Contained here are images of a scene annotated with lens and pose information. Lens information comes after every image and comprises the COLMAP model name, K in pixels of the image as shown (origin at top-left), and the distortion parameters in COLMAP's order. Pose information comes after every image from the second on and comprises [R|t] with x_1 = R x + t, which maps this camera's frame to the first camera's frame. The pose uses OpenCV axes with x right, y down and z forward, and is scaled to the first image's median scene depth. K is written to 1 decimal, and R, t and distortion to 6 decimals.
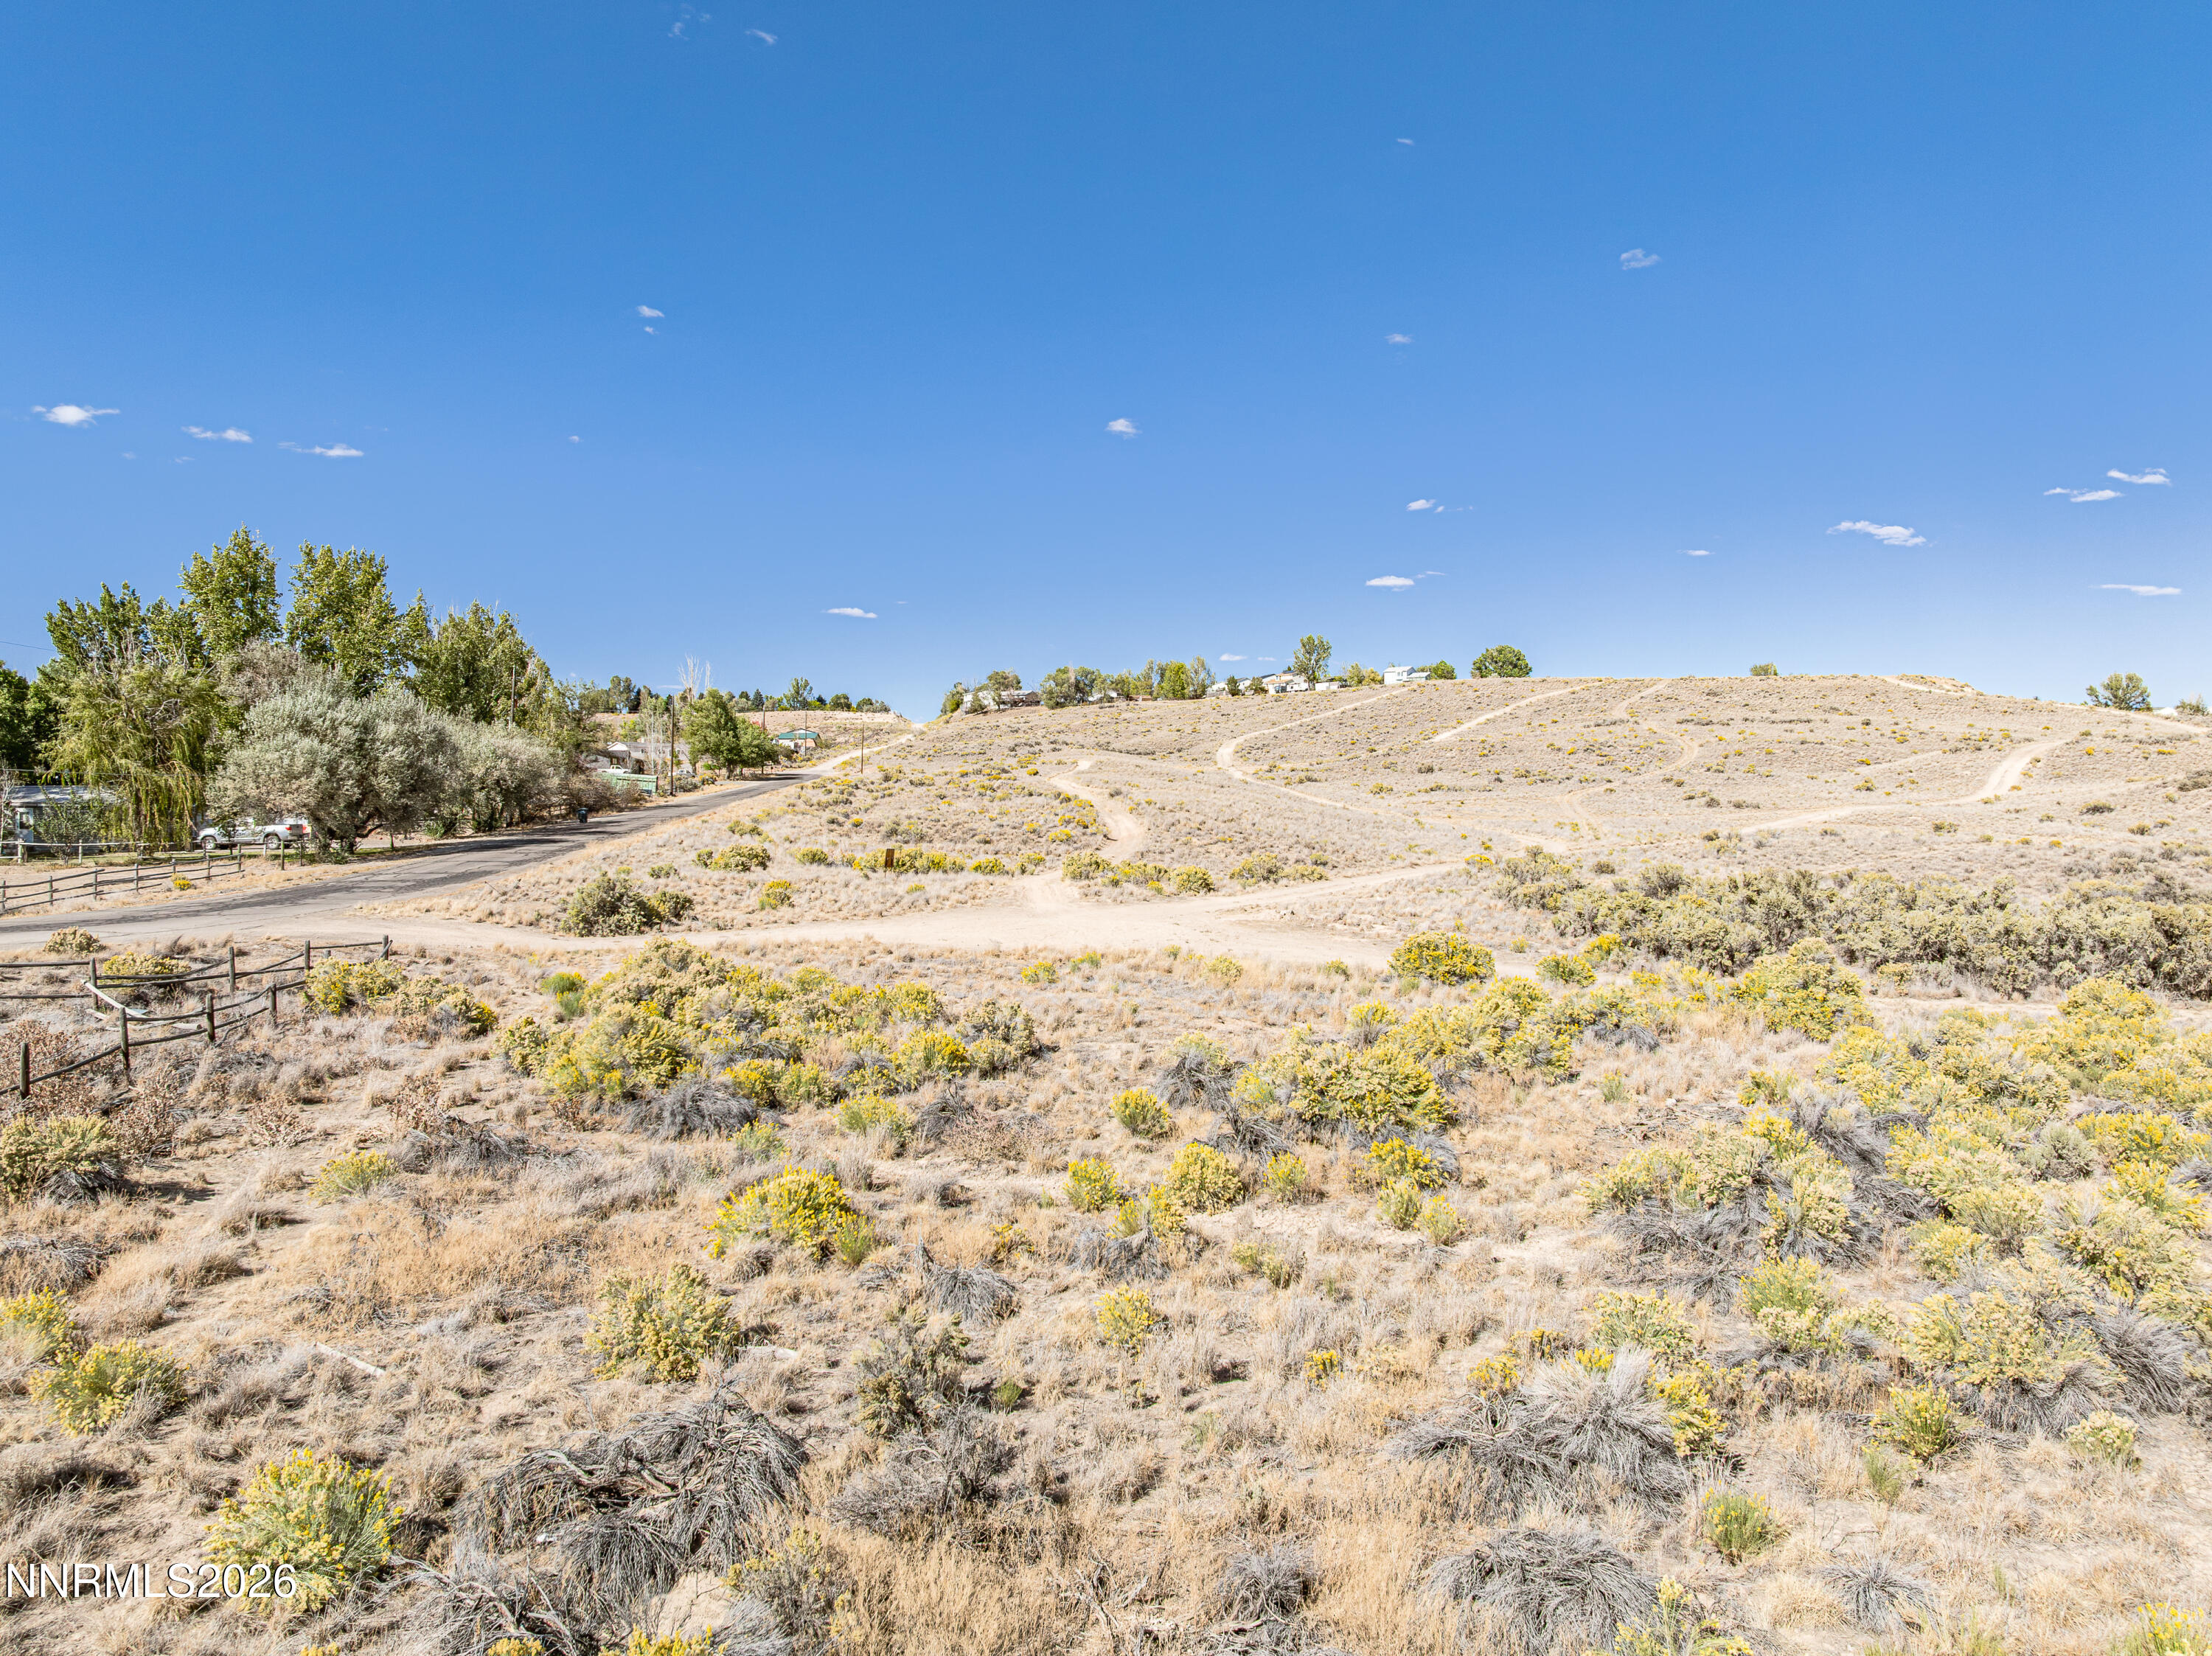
lens RADIAL K [[1553.5, 0, 1103.3], [0, 1553.5, 845.5], [0, 0, 1]] dist [-0.048933, 0.016790]
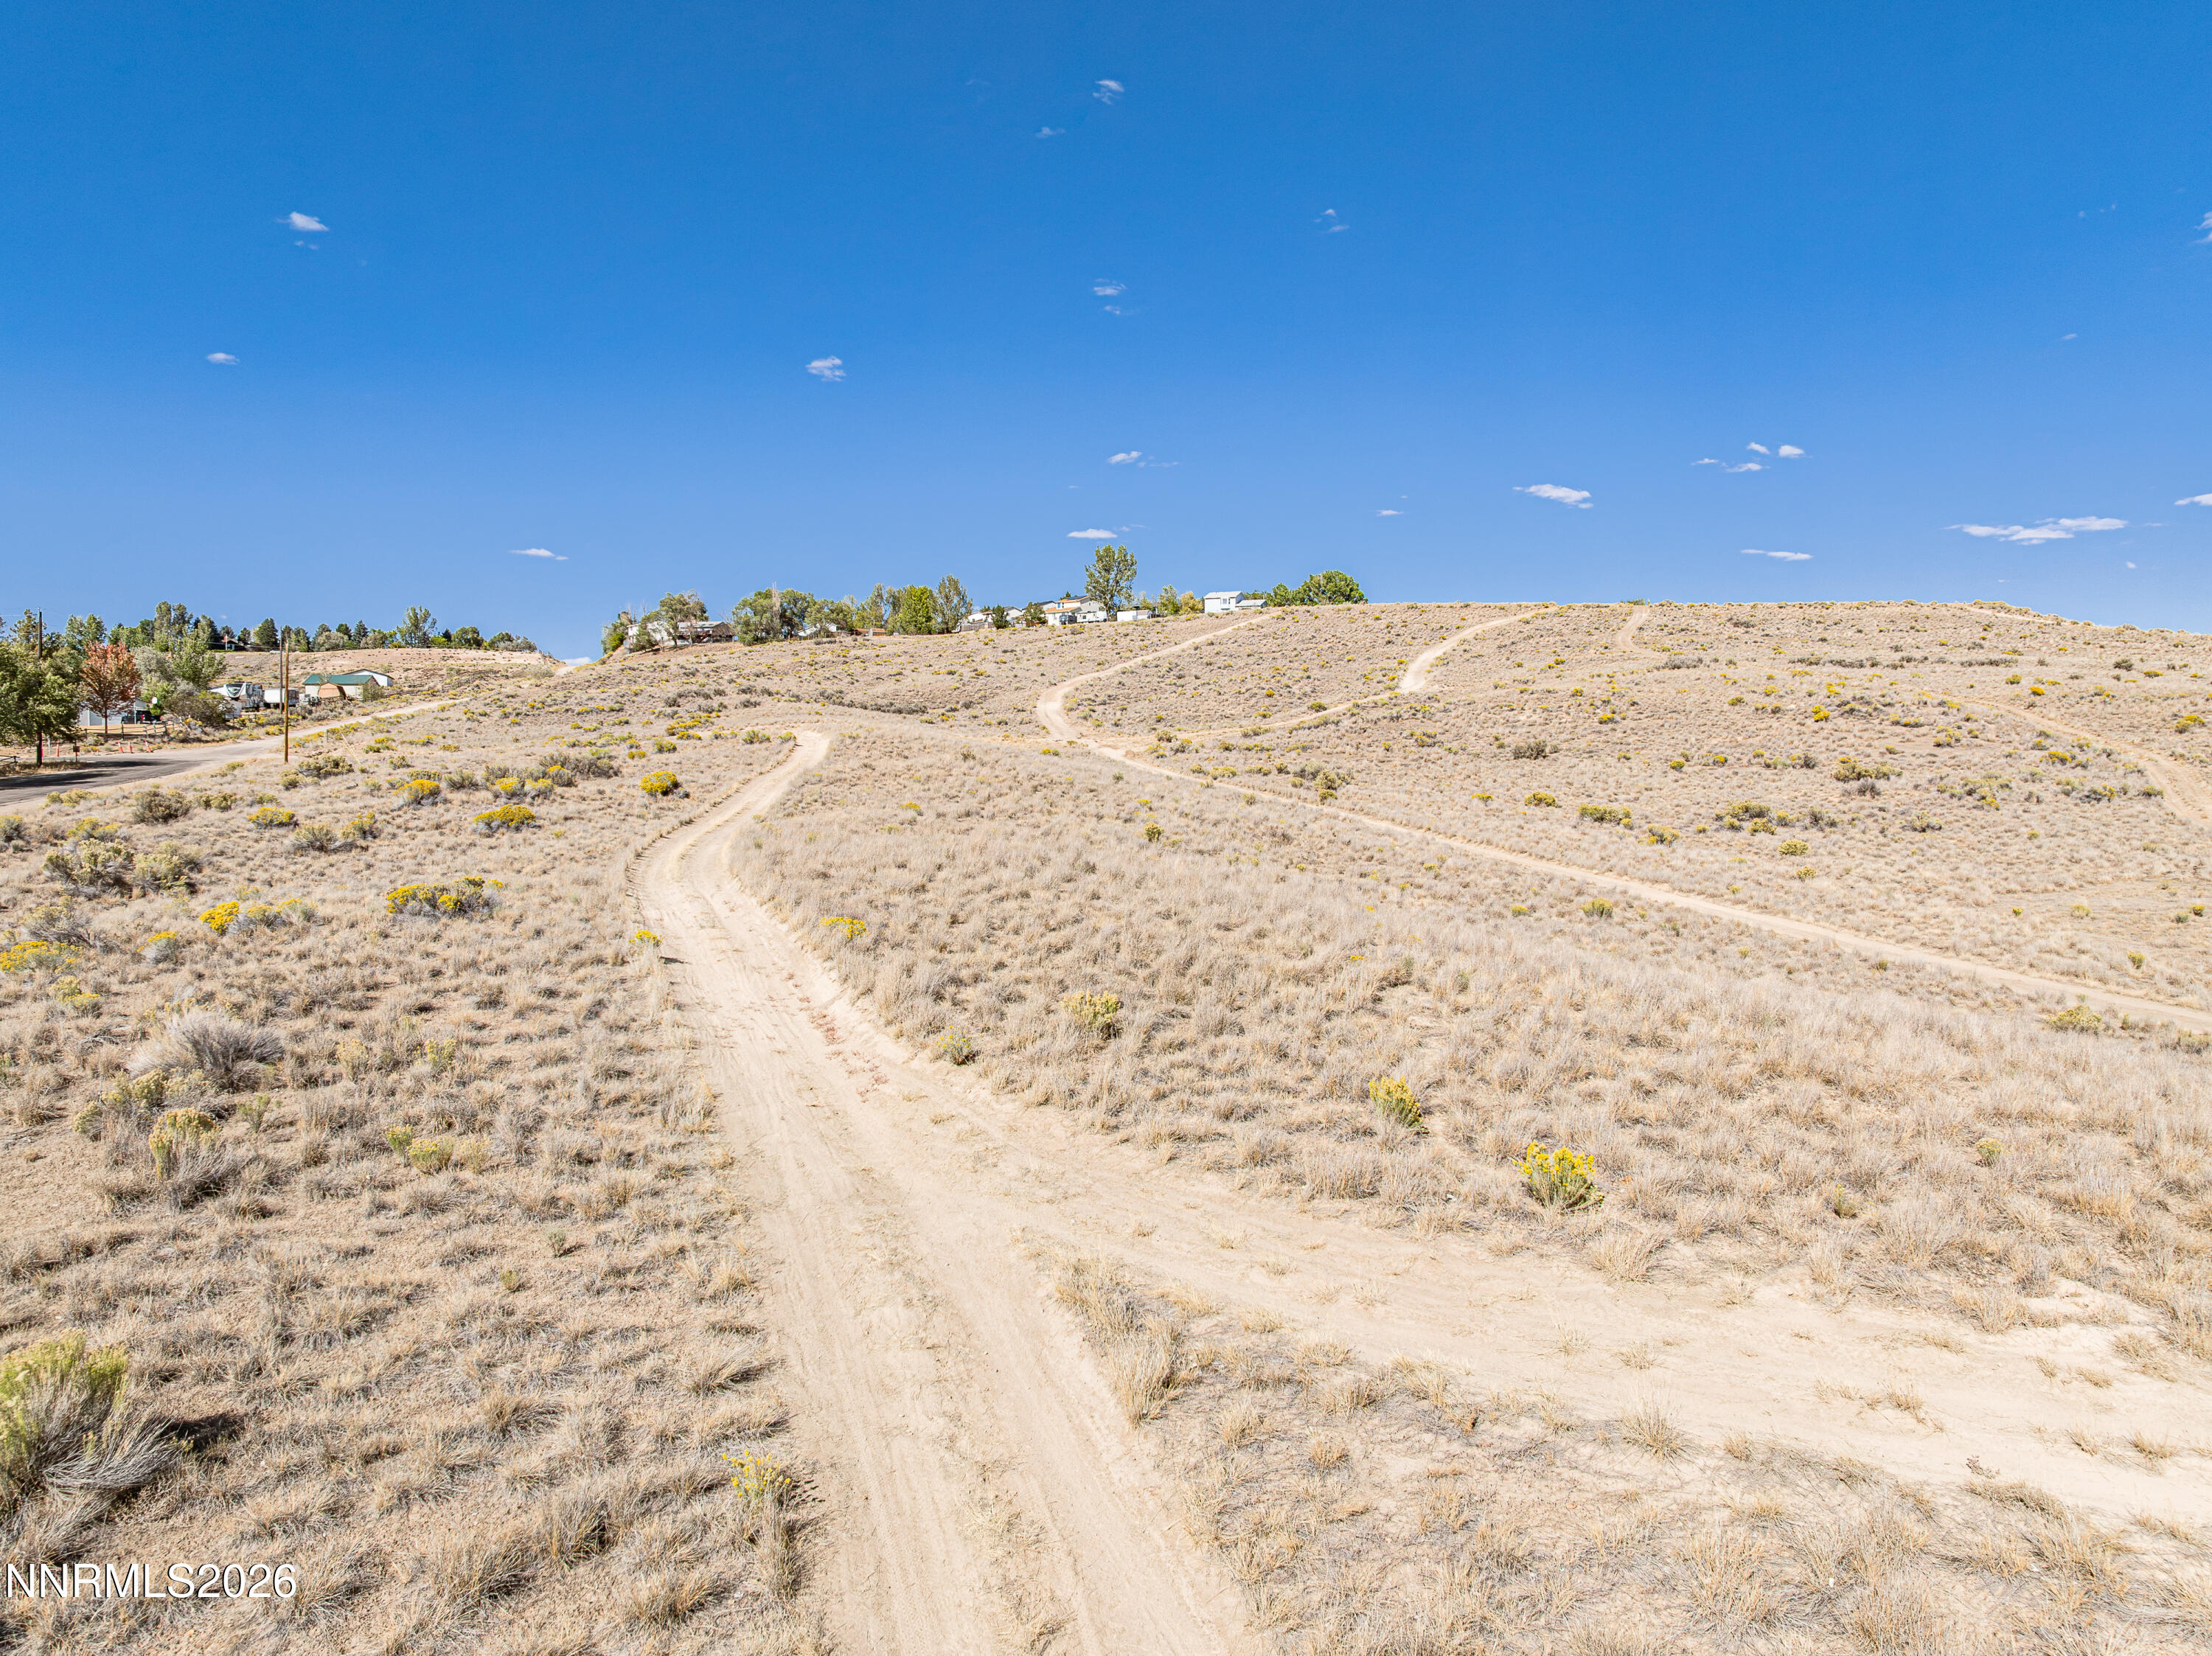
lens RADIAL K [[1553.5, 0, 1109.3], [0, 1553.5, 829.5], [0, 0, 1]] dist [-0.048933, 0.016790]
pose [[0.981779, -0.011866, 0.189656, -0.006079], [0.007658, 0.999708, 0.022907, -0.017806], [-0.189872, -0.021037, 0.981583, 0.269252]]
